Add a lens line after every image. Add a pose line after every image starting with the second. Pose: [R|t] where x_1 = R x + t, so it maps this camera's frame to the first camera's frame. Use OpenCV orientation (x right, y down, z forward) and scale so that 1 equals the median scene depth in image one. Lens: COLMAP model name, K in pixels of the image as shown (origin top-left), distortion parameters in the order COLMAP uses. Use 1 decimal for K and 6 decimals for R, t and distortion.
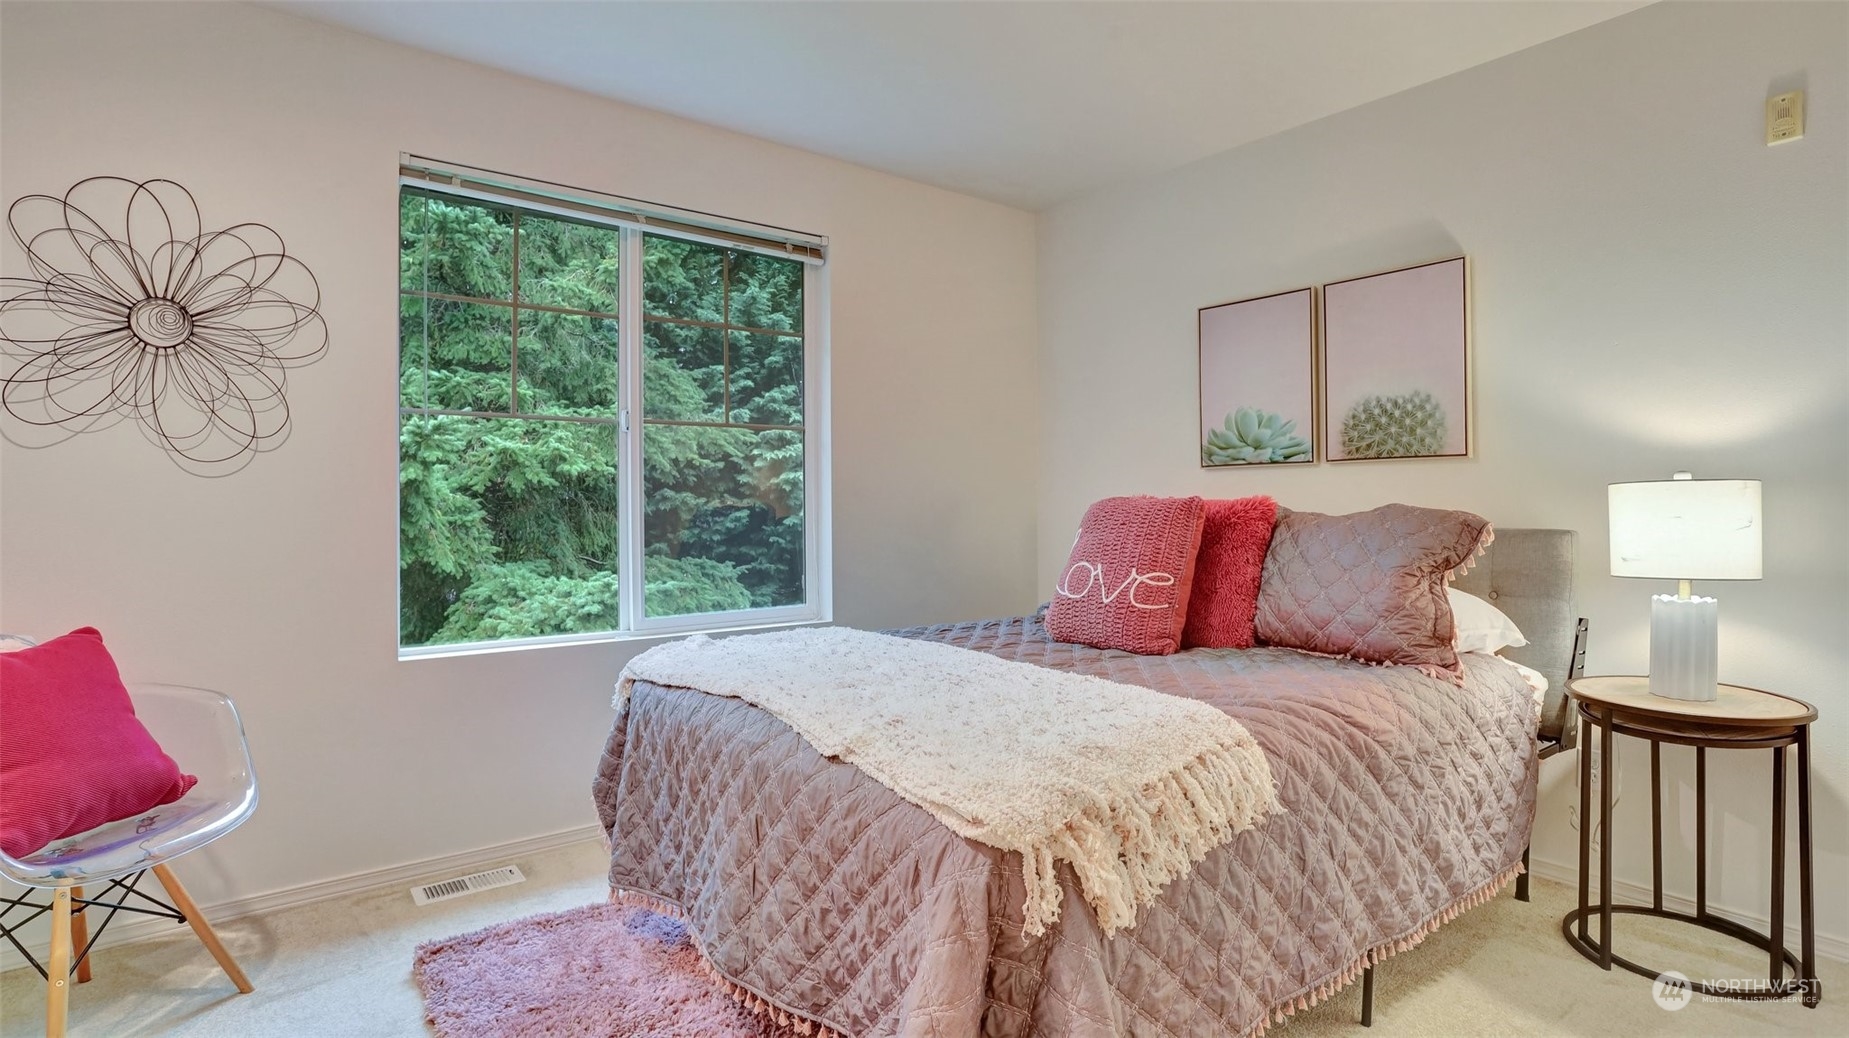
lens RADIAL K [[901.6, 0, 930.4], [0, 901.6, 512.3], [0, 0, 1]] dist [-0.054405, 0.018966]
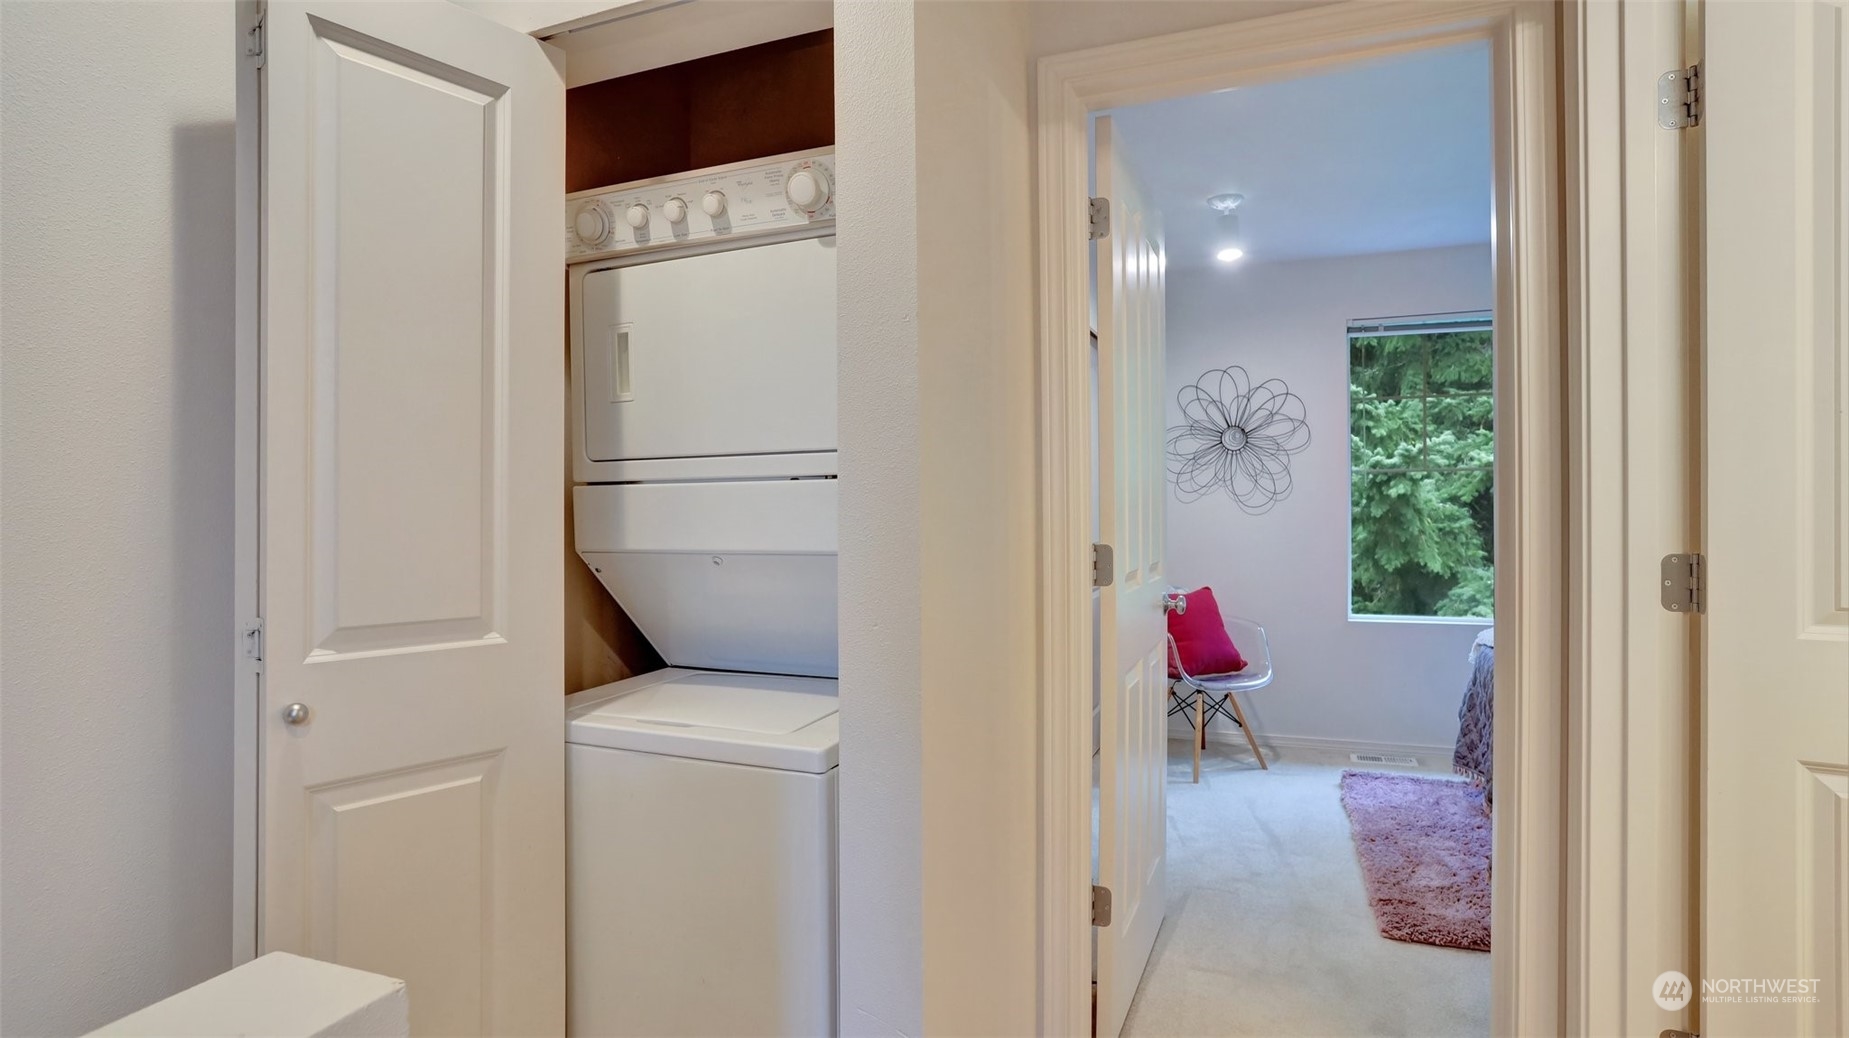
lens RADIAL K [[901.6, 0, 923.0], [0, 901.6, 518.2], [0, 0, 1]] dist [-0.054405, 0.018966]
pose [[0.494616, 0.003601, -0.869104, 0.145668], [0.002185, 0.999983, 0.005386, -0.011916], [0.869109, -0.004563, 0.494600, -0.168103]]
